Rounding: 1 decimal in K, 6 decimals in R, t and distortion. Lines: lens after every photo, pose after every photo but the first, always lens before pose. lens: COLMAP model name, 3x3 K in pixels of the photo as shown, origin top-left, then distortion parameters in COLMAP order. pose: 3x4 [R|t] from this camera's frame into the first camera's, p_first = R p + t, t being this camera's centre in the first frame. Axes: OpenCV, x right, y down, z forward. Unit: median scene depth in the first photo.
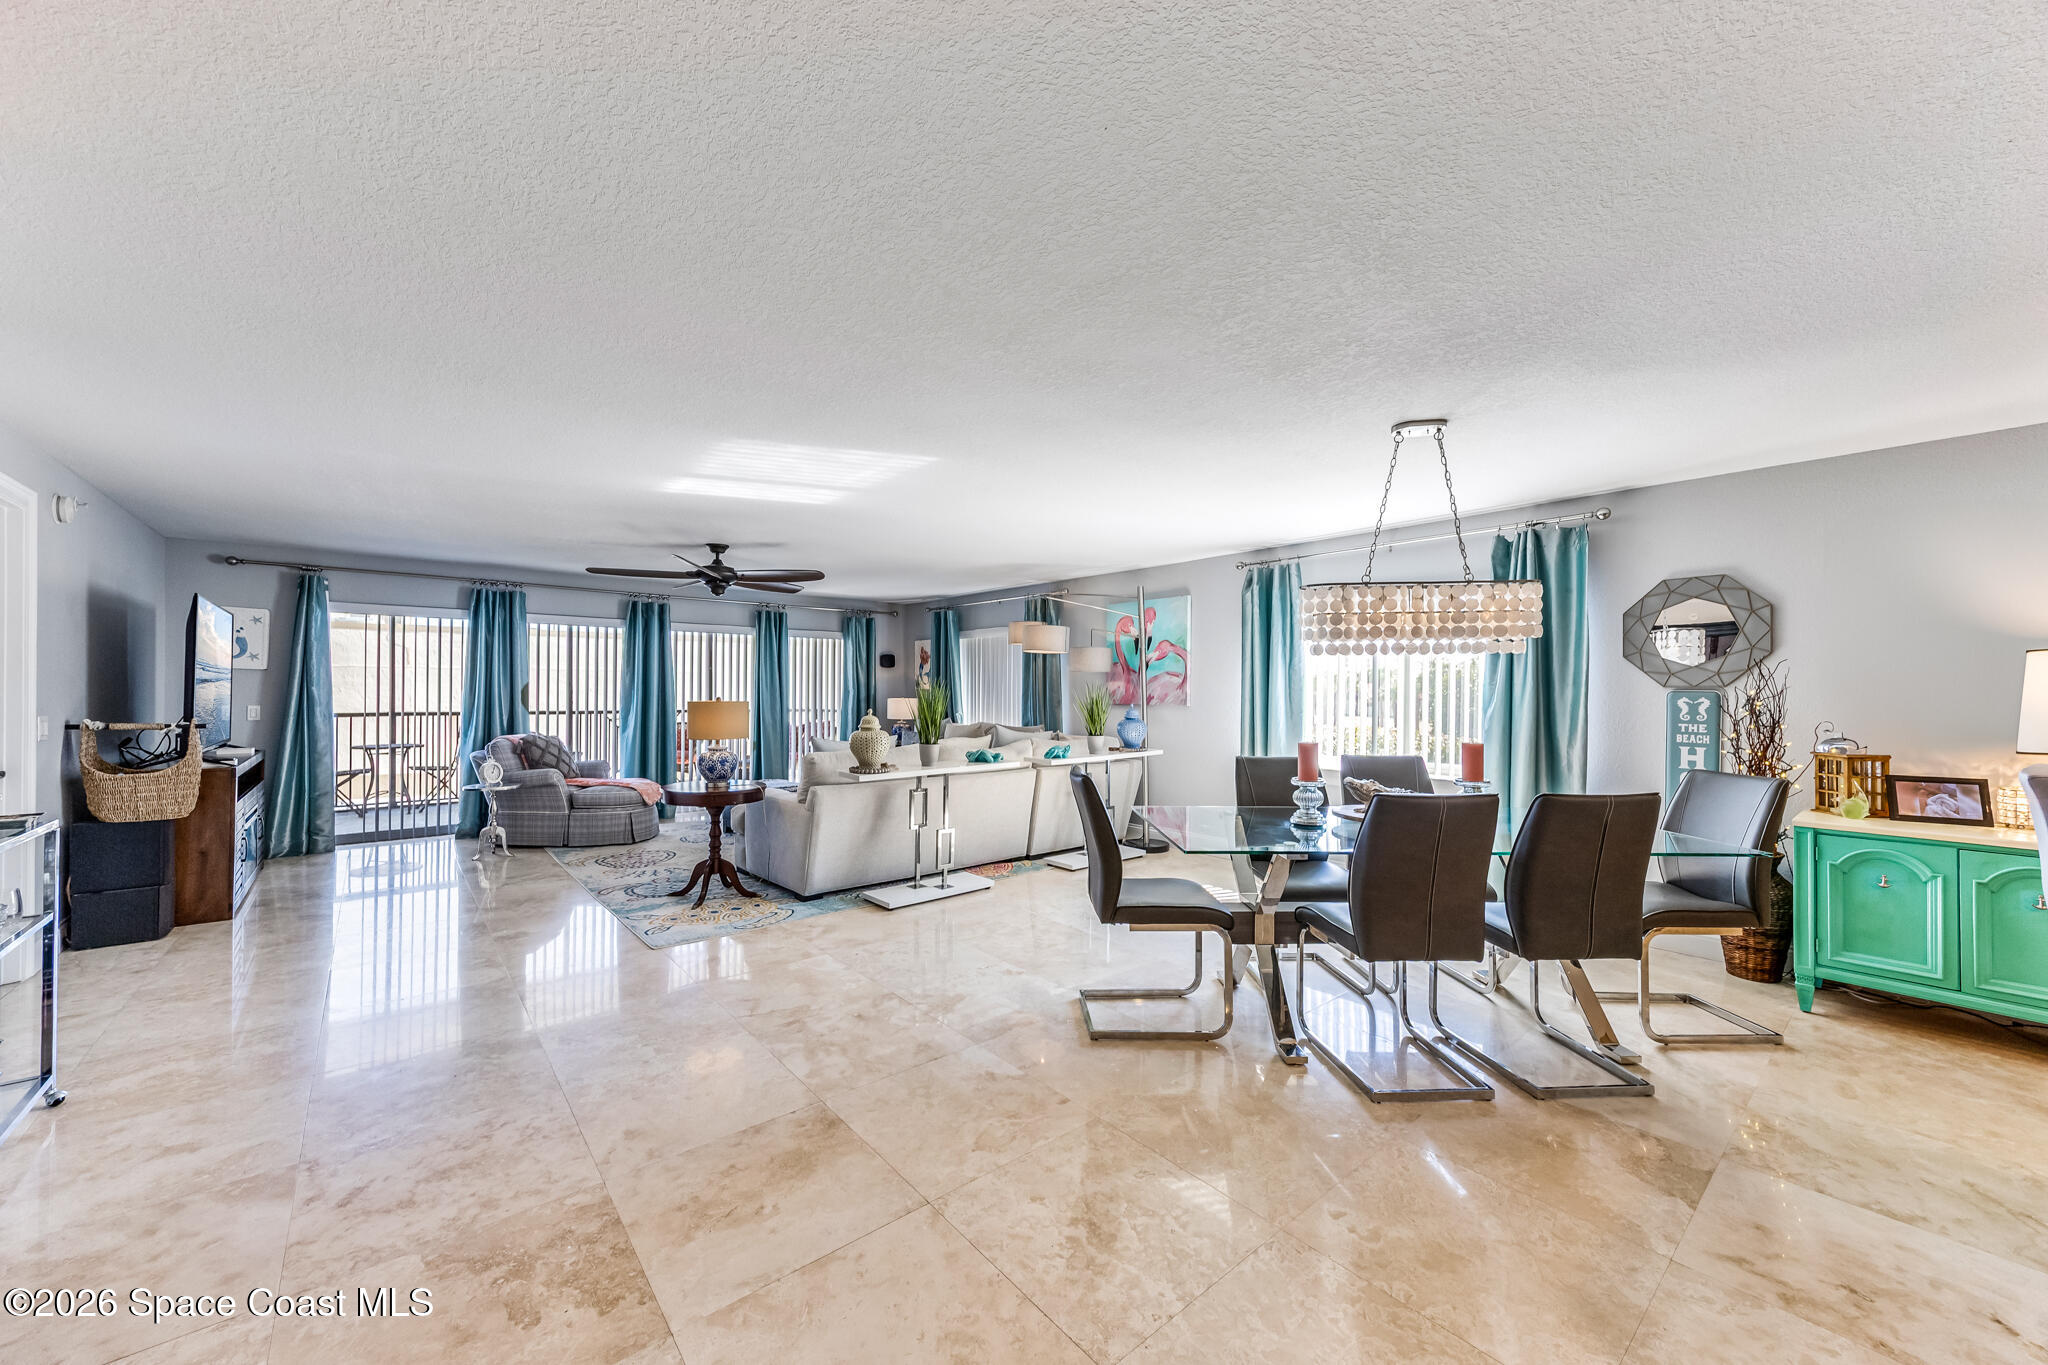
lens RADIAL K [[759.0, 0, 1012.8], [0, 759.0, 692.3], [0, 0, 1]] dist [0.026308, -0.006605]
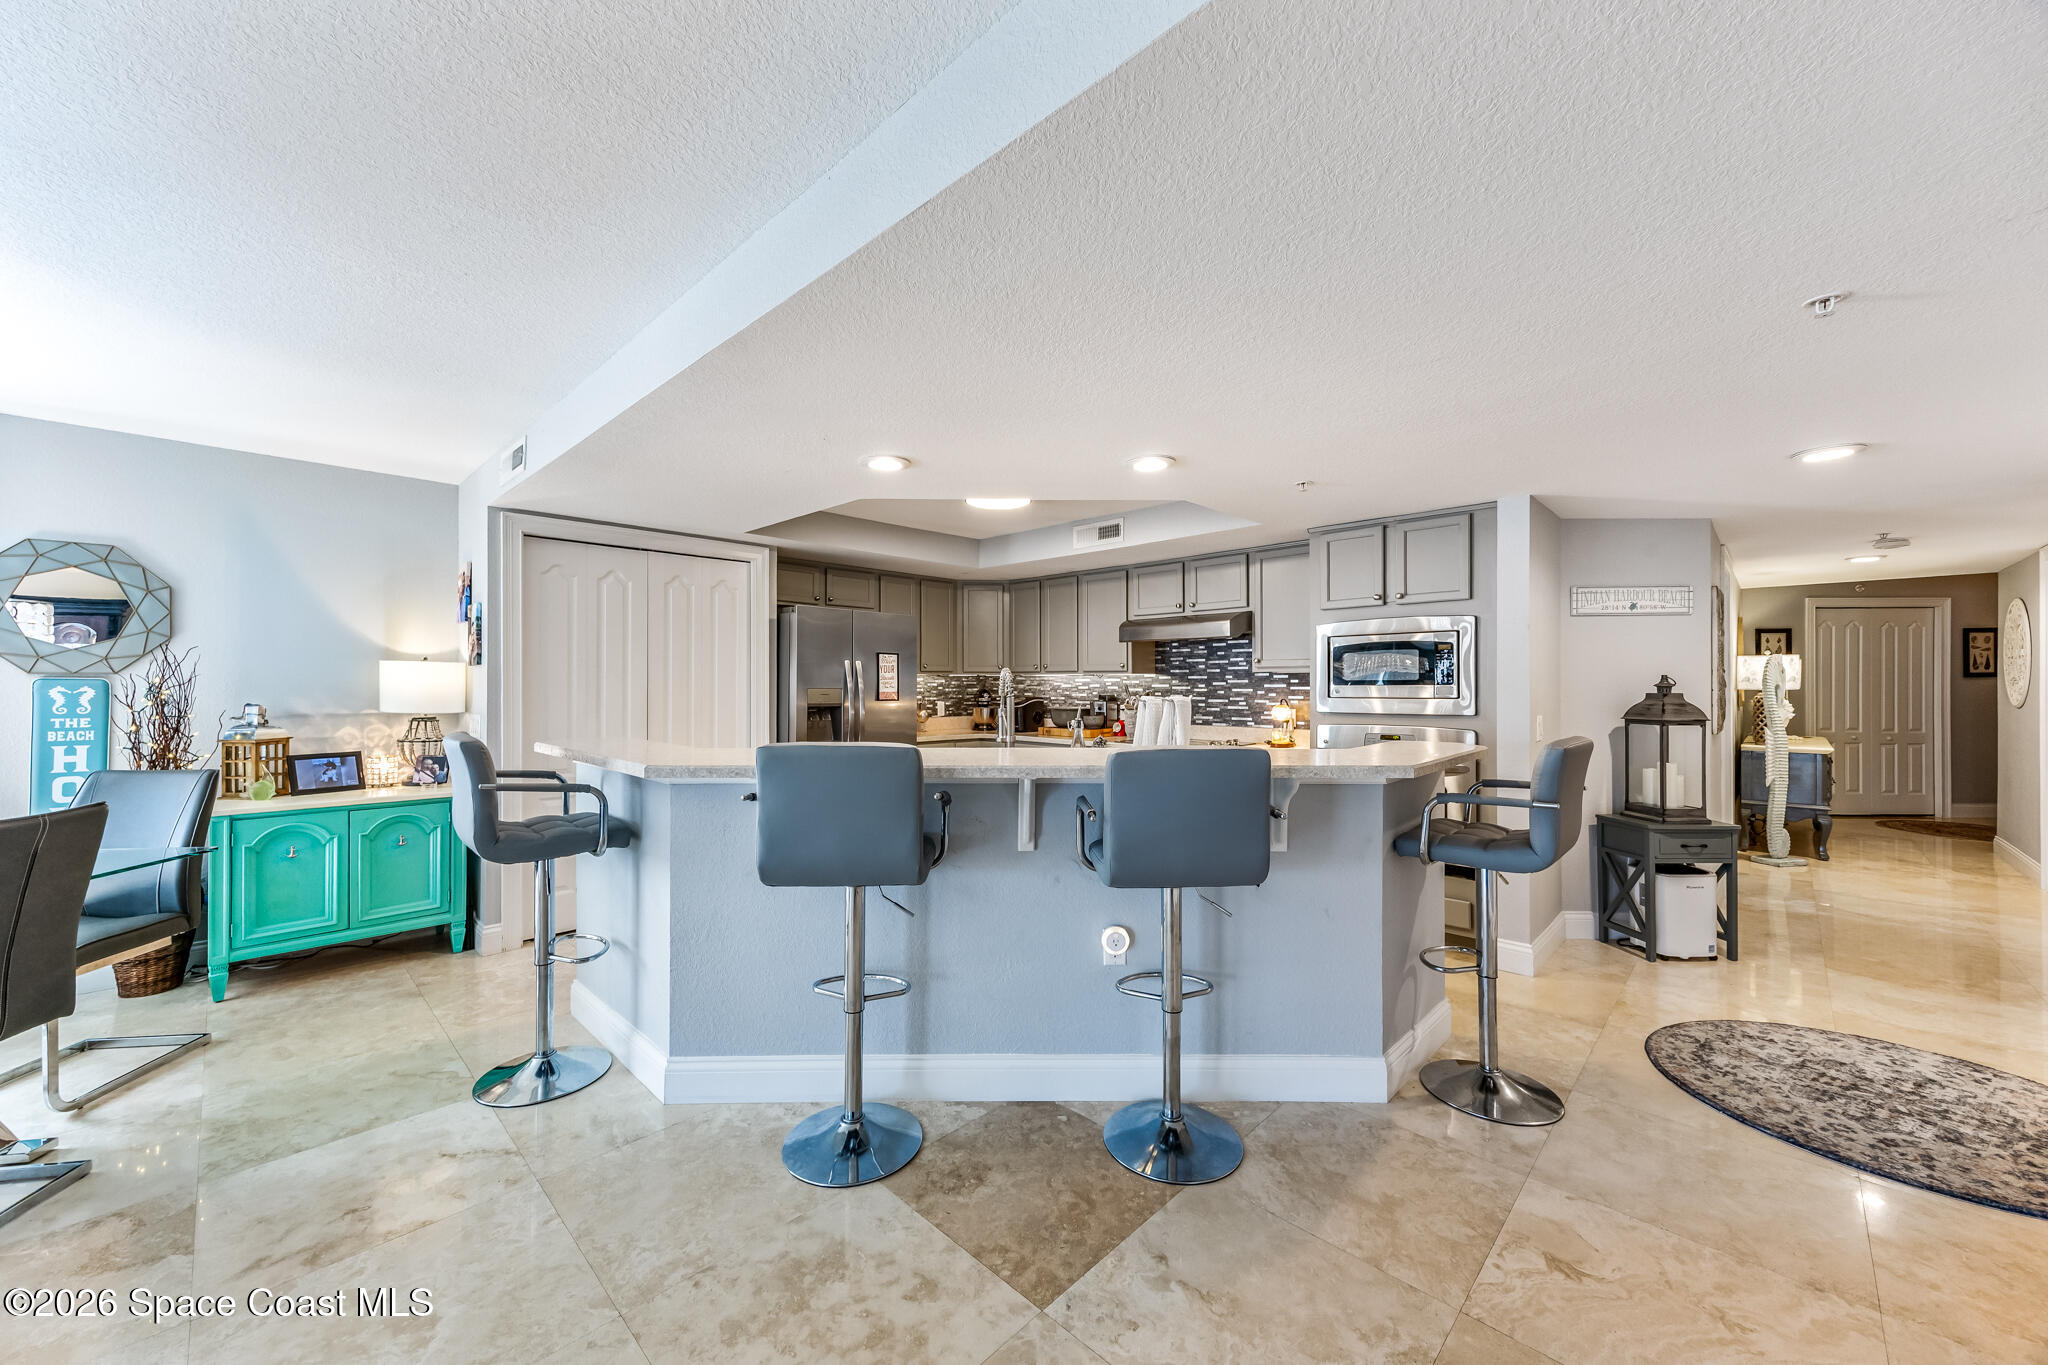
lens RADIAL K [[763.0, 0, 1015.9], [0, 763.0, 683.8], [0, 0, 1]] dist [0.025193, -0.006473]
pose [[-0.101842, -0.003450, 0.994795, -0.064664], [-0.000969, 0.999994, 0.003369, 0.000025], [-0.994800, -0.000620, -0.101844, 0.075147]]
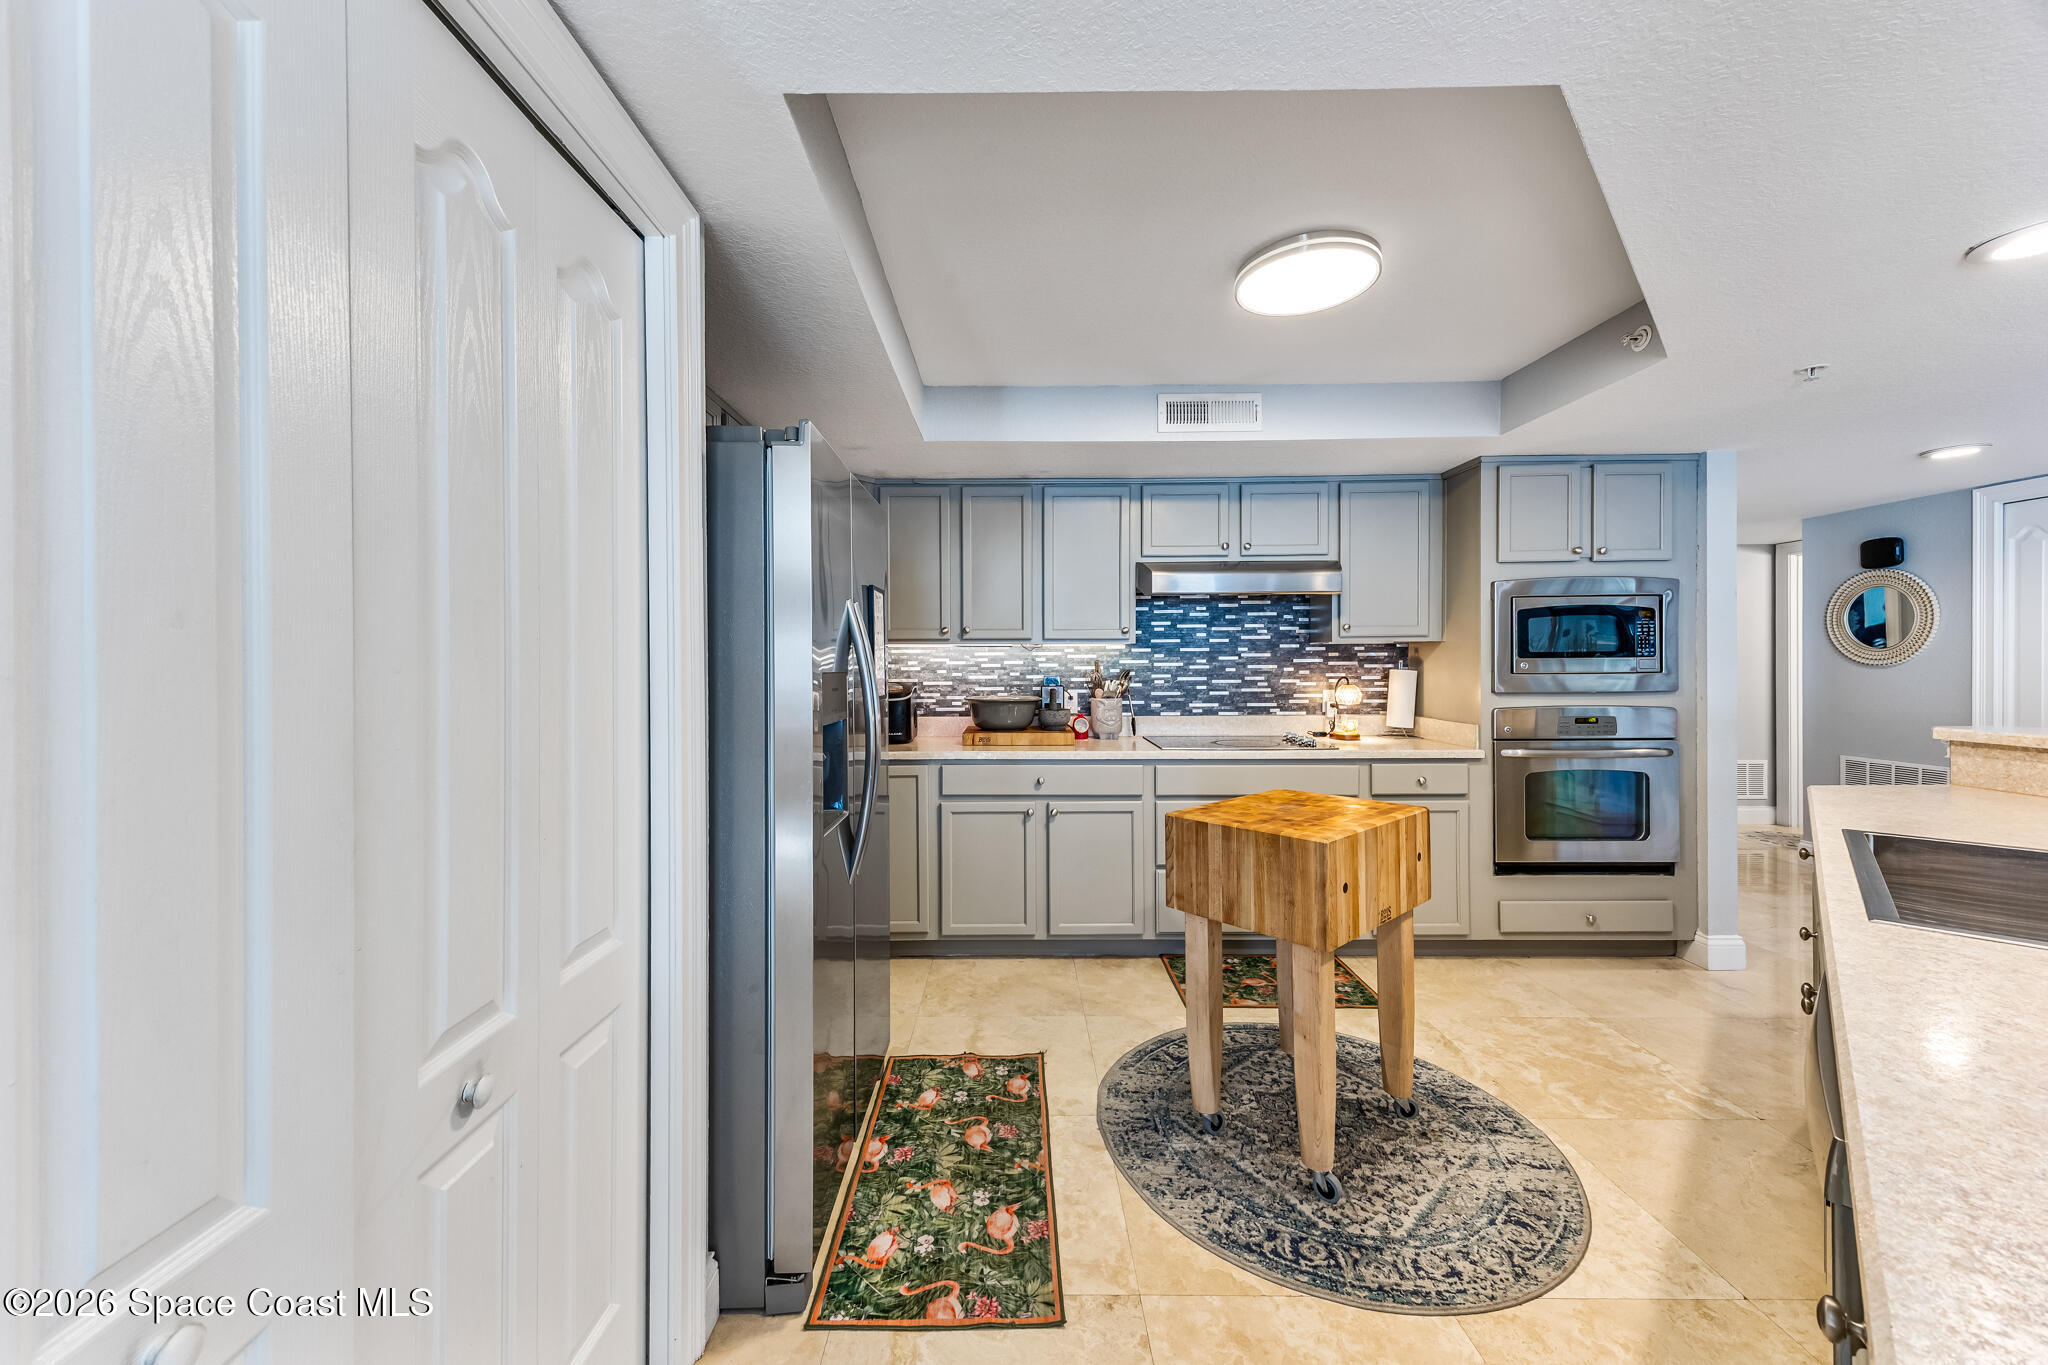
lens RADIAL K [[770.2, 0, 1013.2], [0, 770.2, 666.6], [0, 0, 1]] dist [0.024290, -0.006729]
pose [[-0.770690, -0.003124, 0.637203, 0.891675], [0.003821, 0.999947, 0.009525, 0.004560], [-0.637199, 0.009776, -0.770637, 0.565428]]
